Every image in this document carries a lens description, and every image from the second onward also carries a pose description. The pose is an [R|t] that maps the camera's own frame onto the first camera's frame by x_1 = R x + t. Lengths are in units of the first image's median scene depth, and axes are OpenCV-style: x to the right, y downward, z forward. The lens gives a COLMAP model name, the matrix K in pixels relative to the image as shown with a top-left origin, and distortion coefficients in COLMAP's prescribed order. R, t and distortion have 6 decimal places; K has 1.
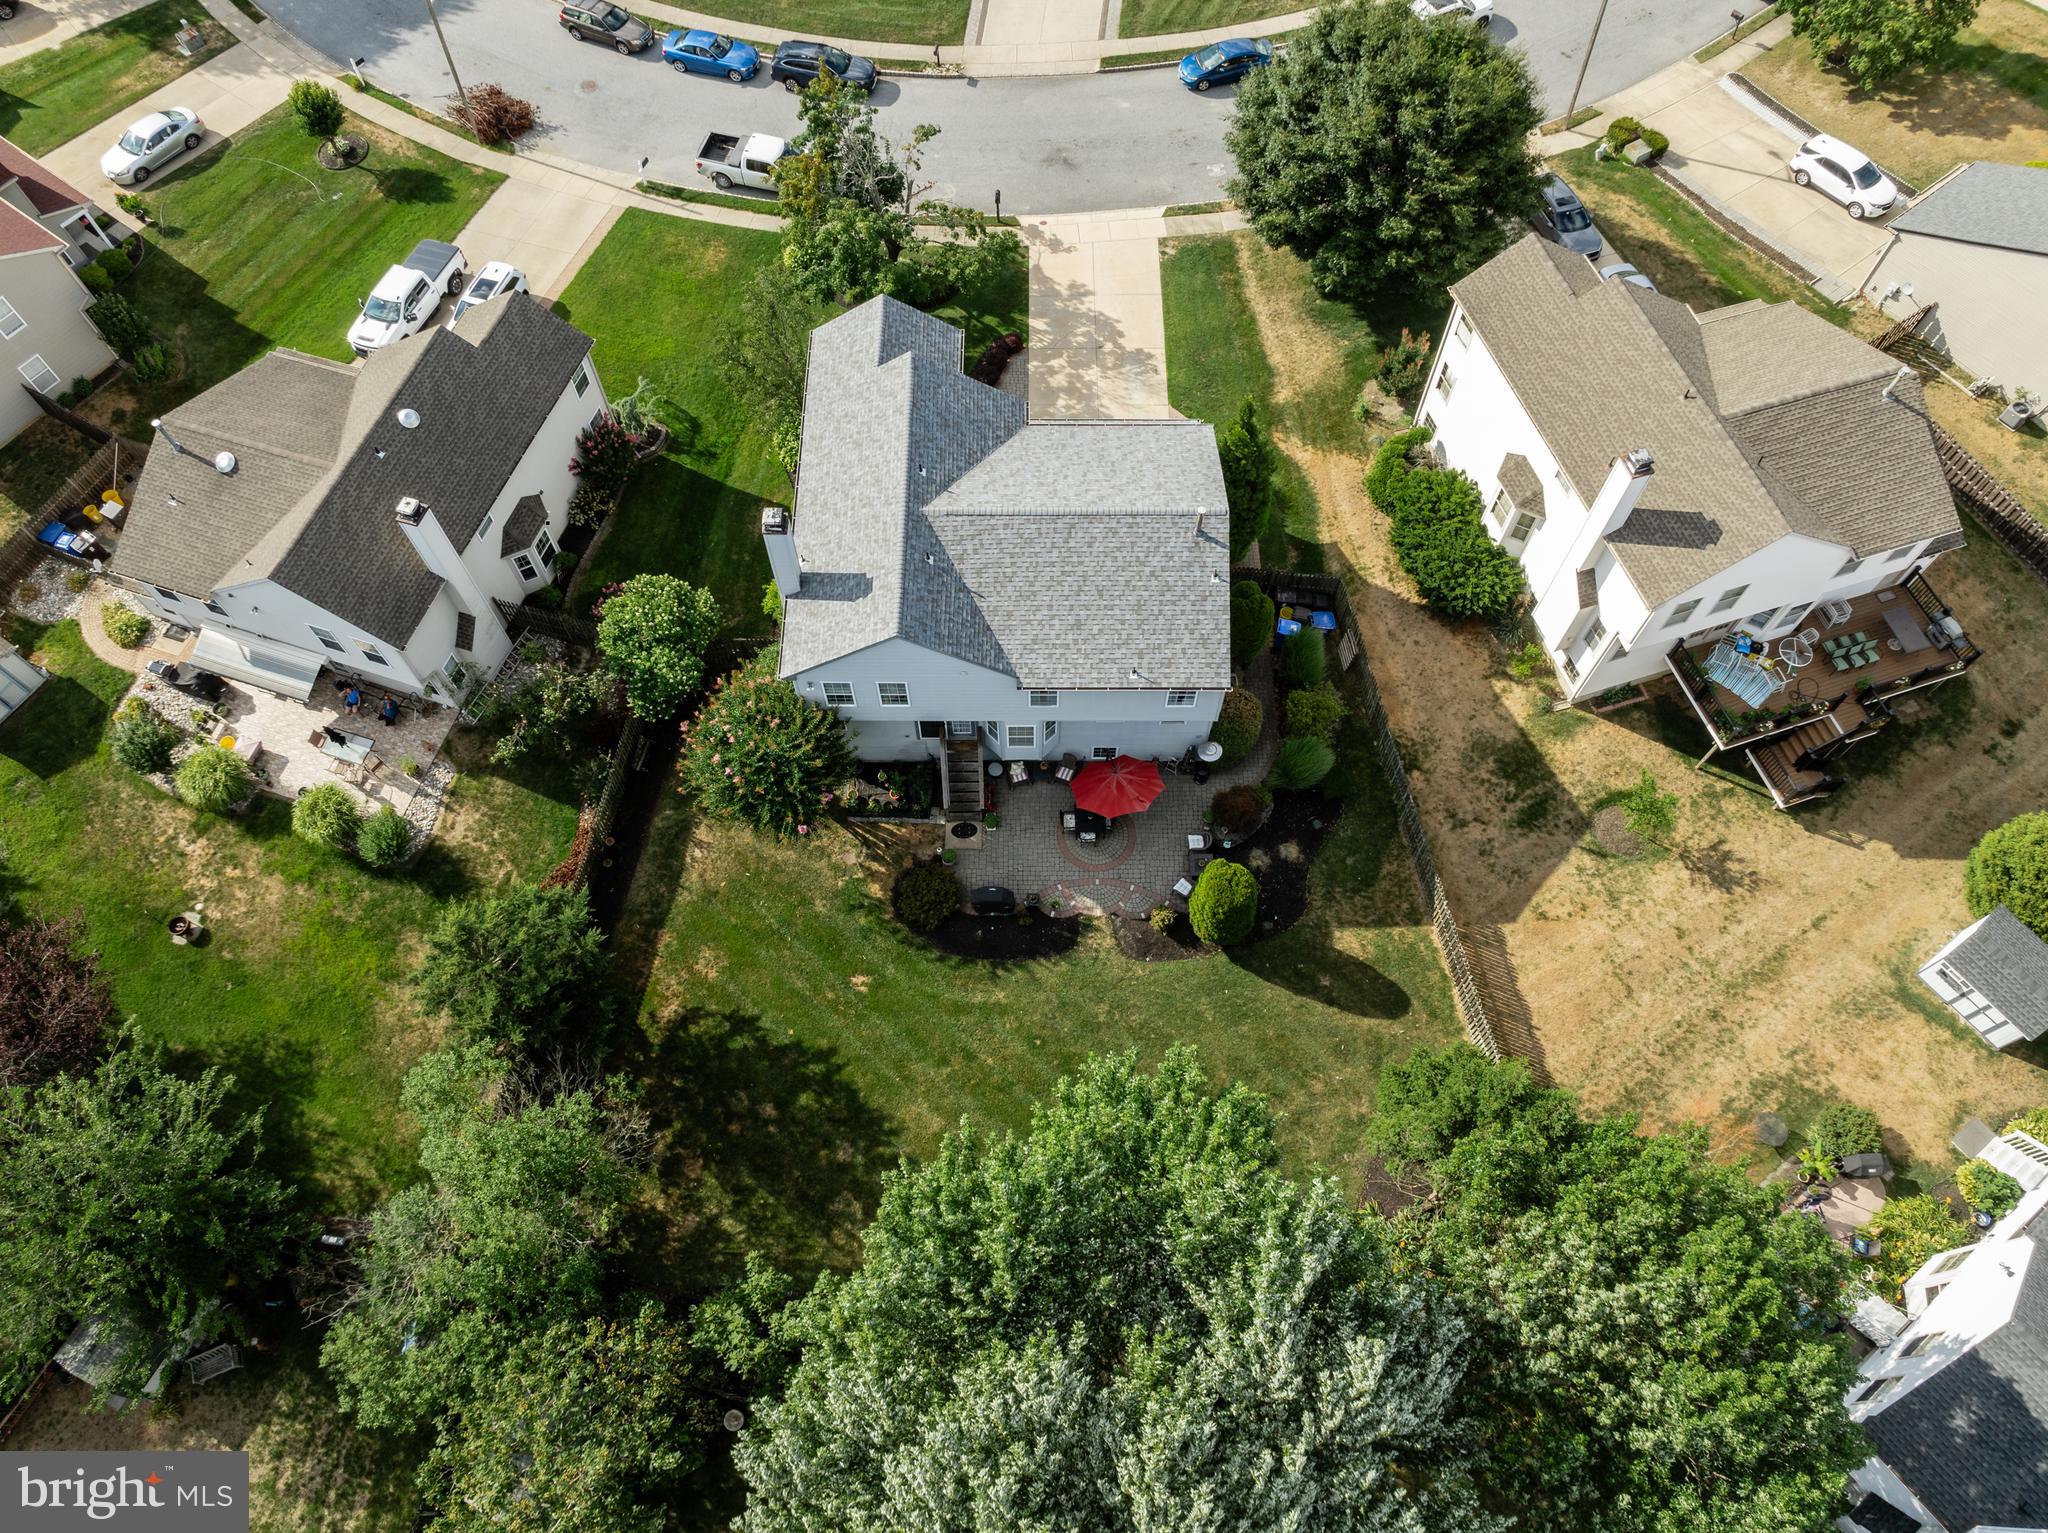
lens RADIAL K [[1439.5, 0, 1022.1], [0, 1439.5, 766.3], [0, 0, 1]] dist [-0.046019, 0.013890]
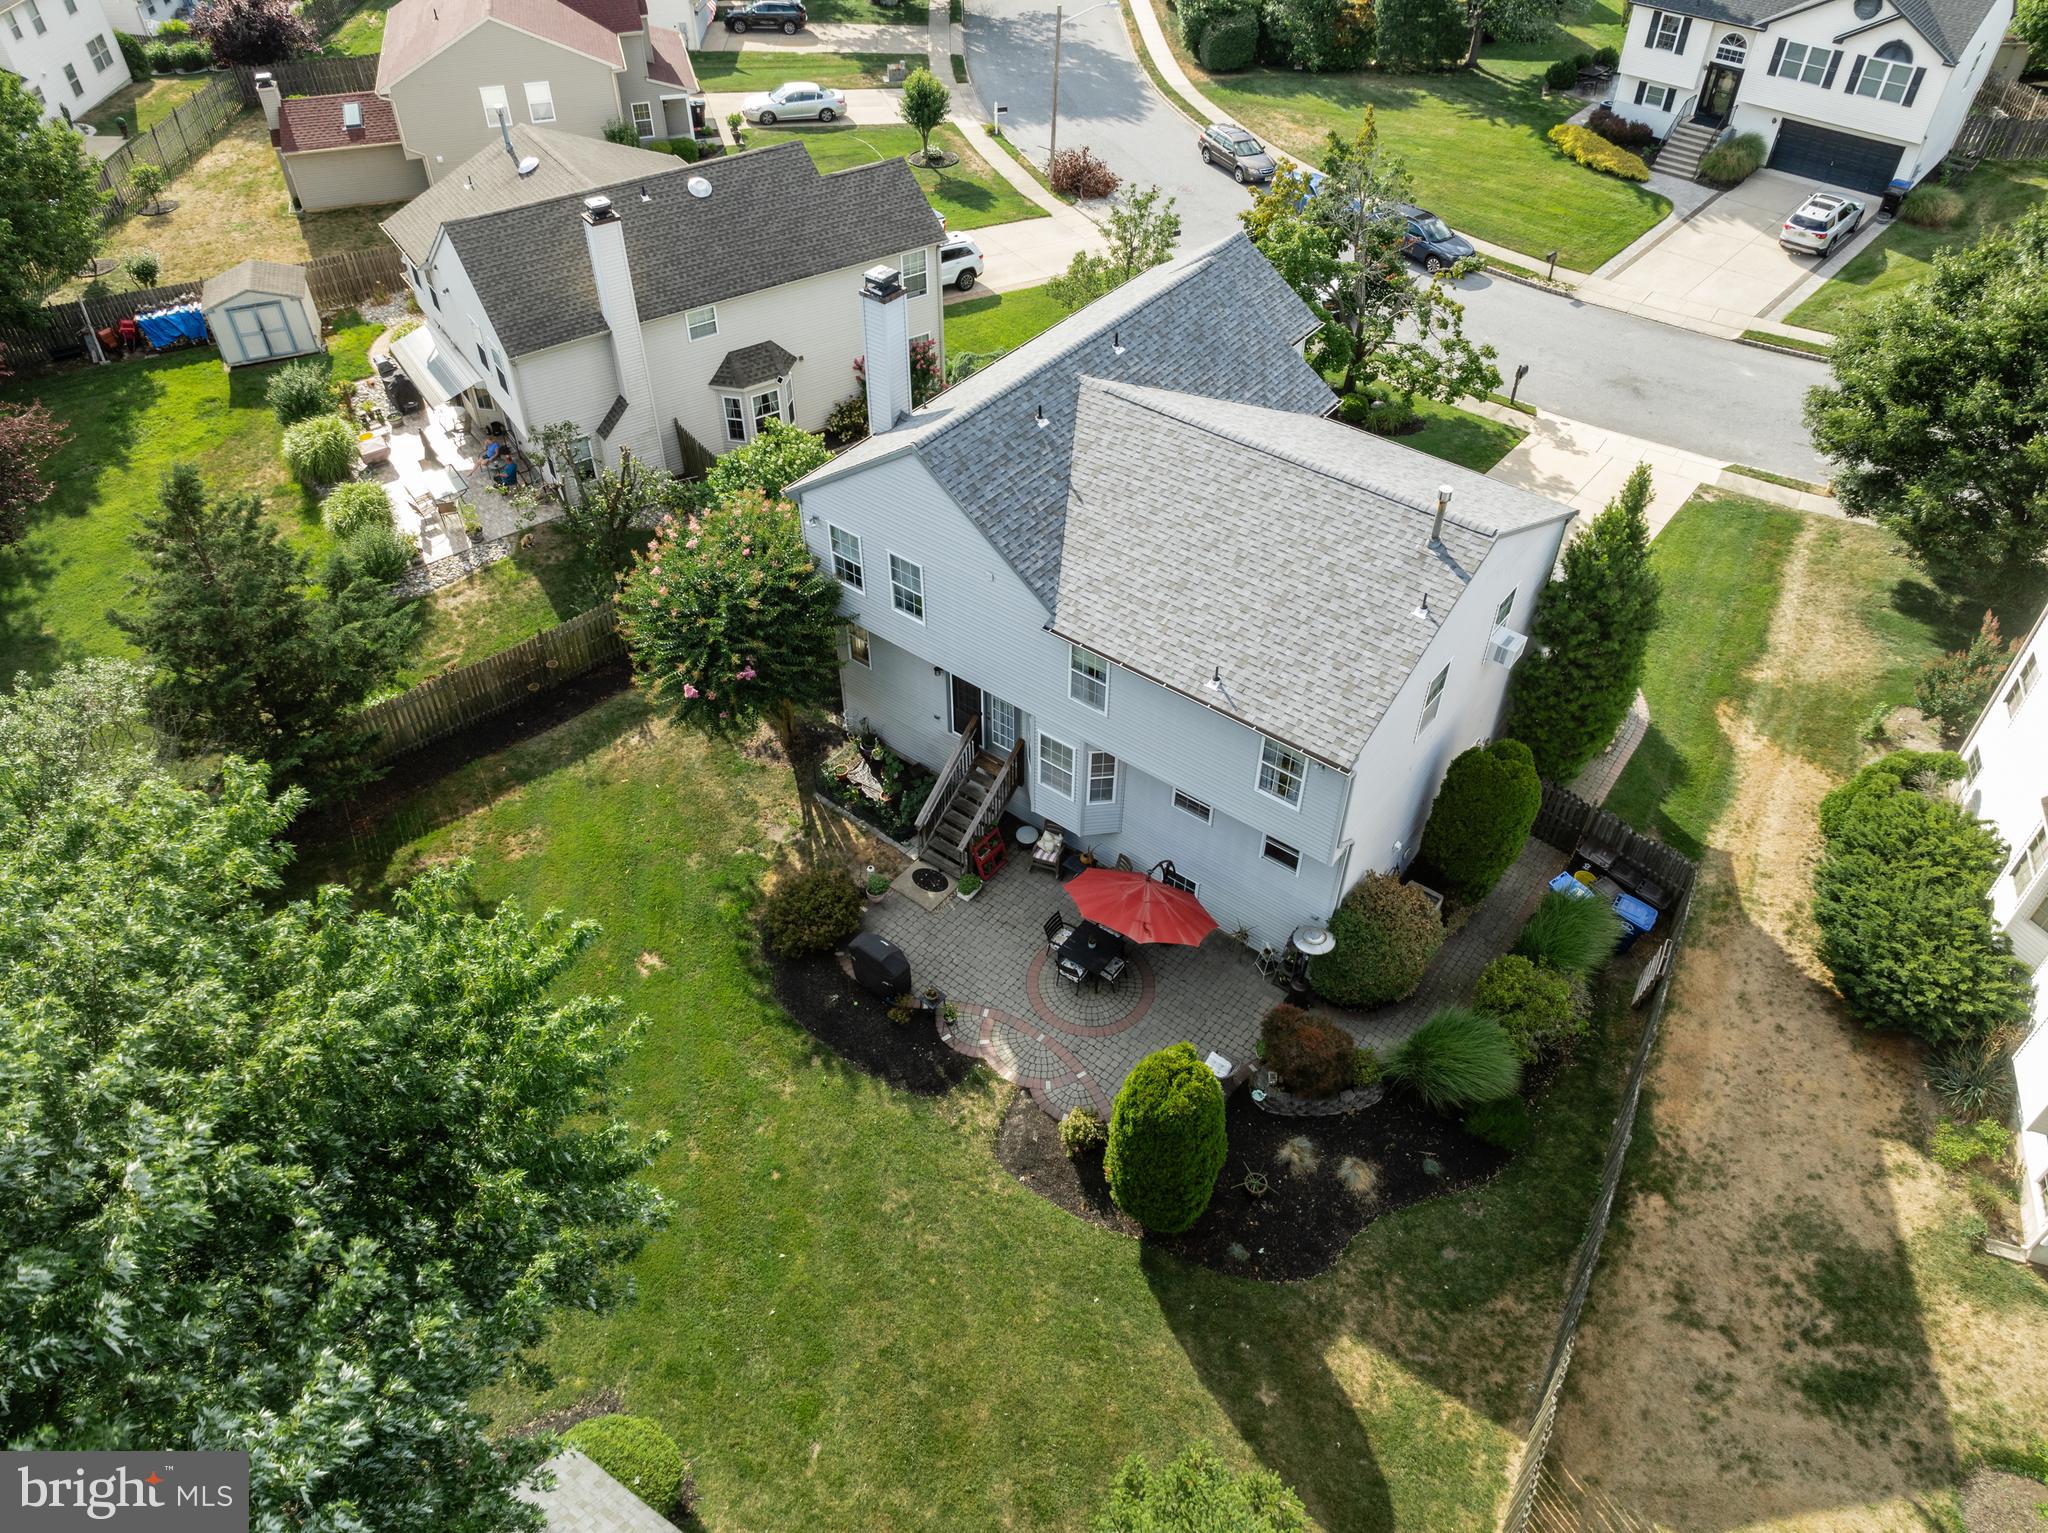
lens RADIAL K [[1439.5, 0, 1028.4], [0, 1439.5, 763.8], [0, 0, 1]] dist [-0.046019, 0.013890]
pose [[0.795026, 0.423232, -0.434521, 0.251720], [-0.546655, 0.810370, -0.210877, 0.113217], [0.262873, 0.405186, 0.875627, 0.416859]]
